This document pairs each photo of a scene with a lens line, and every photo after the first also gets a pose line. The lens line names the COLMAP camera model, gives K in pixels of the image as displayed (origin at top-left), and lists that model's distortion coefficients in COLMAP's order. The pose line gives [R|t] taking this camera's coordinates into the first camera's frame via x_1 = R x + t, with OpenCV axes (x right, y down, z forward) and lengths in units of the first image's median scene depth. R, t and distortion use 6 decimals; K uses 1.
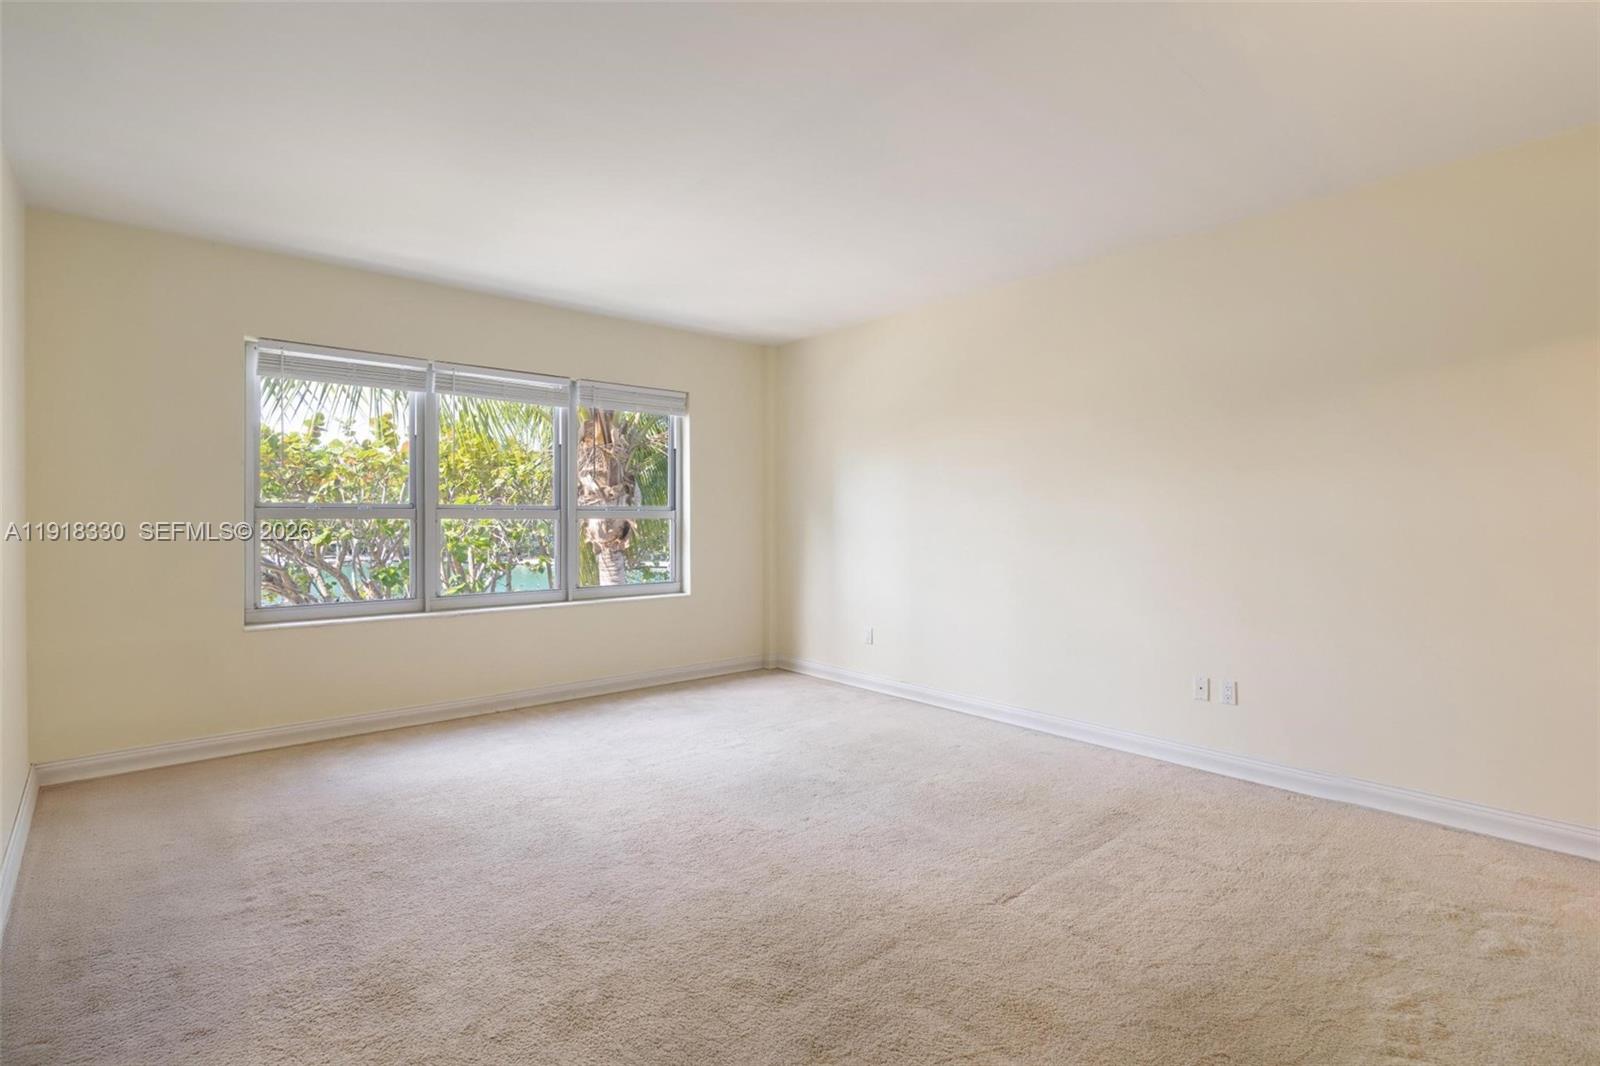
lens RADIAL K [[766.9, 0, 802.9], [0, 766.9, 521.2], [0, 0, 1]] dist [-0.001559, -0.000320]
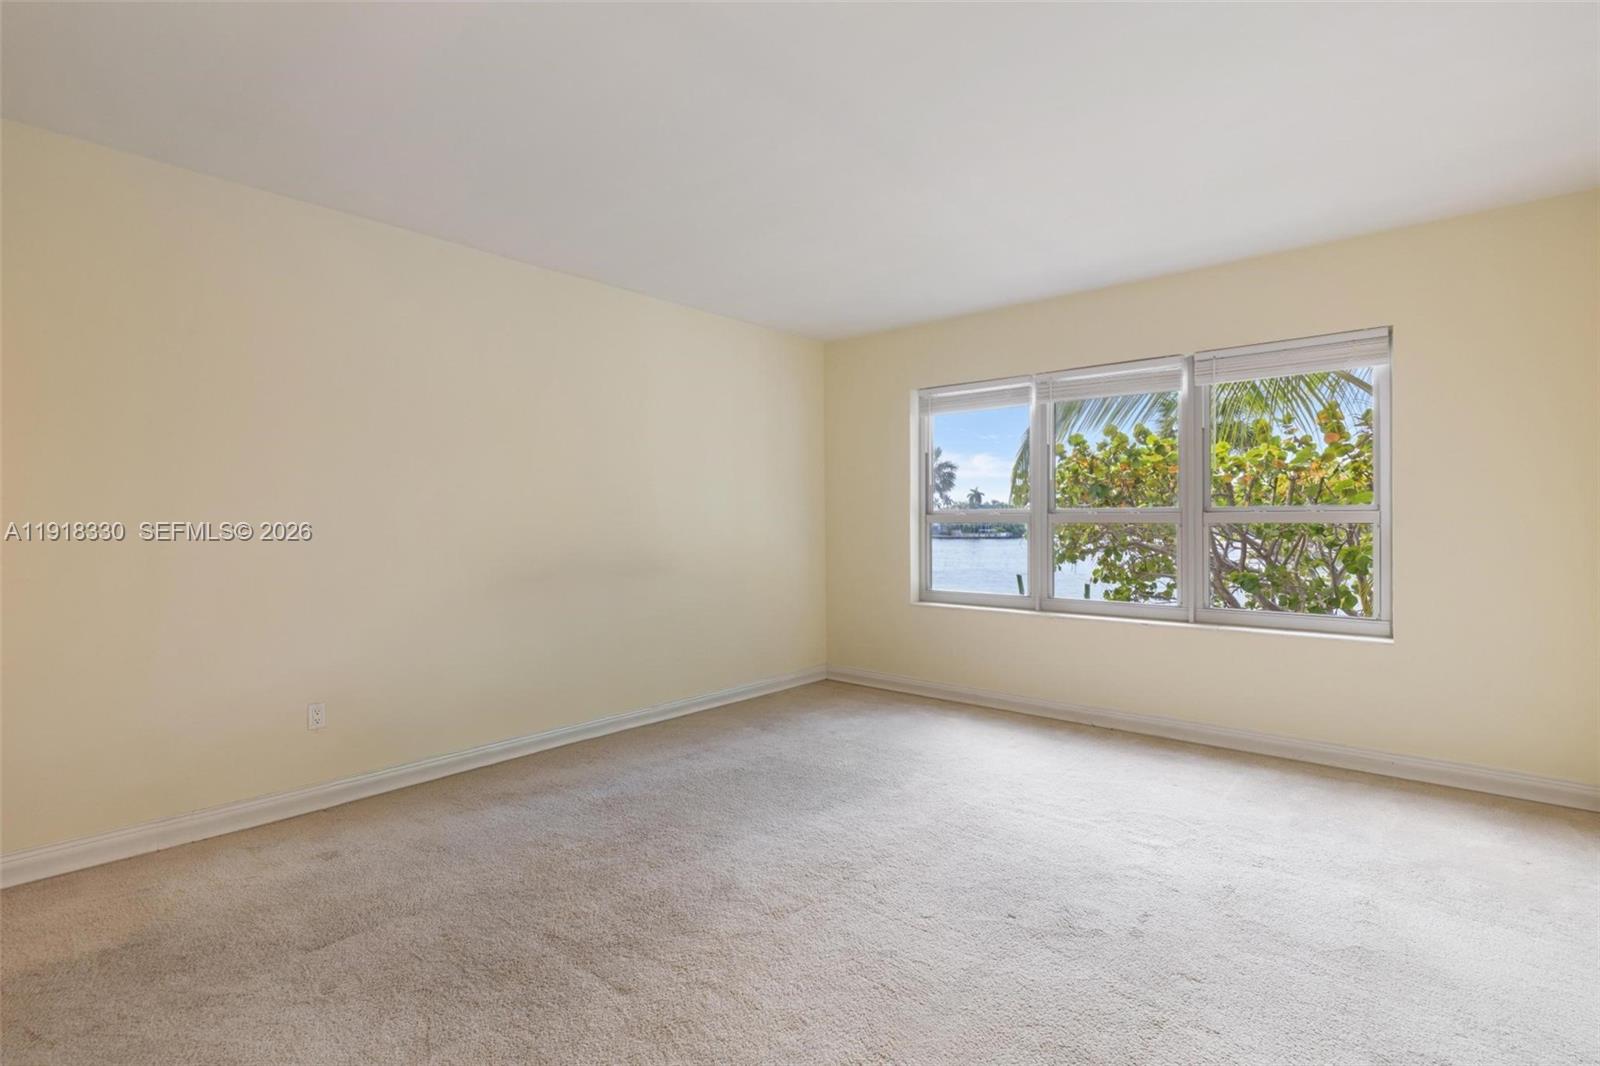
lens RADIAL K [[766.9, 0, 802.9], [0, 766.9, 521.2], [0, 0, 1]] dist [-0.001559, -0.000320]
pose [[0.136464, -0.001403, -0.990644, 0.580471], [-0.007908, 0.999966, -0.002505, -0.000080], [0.990613, 0.008176, 0.136448, 0.604282]]
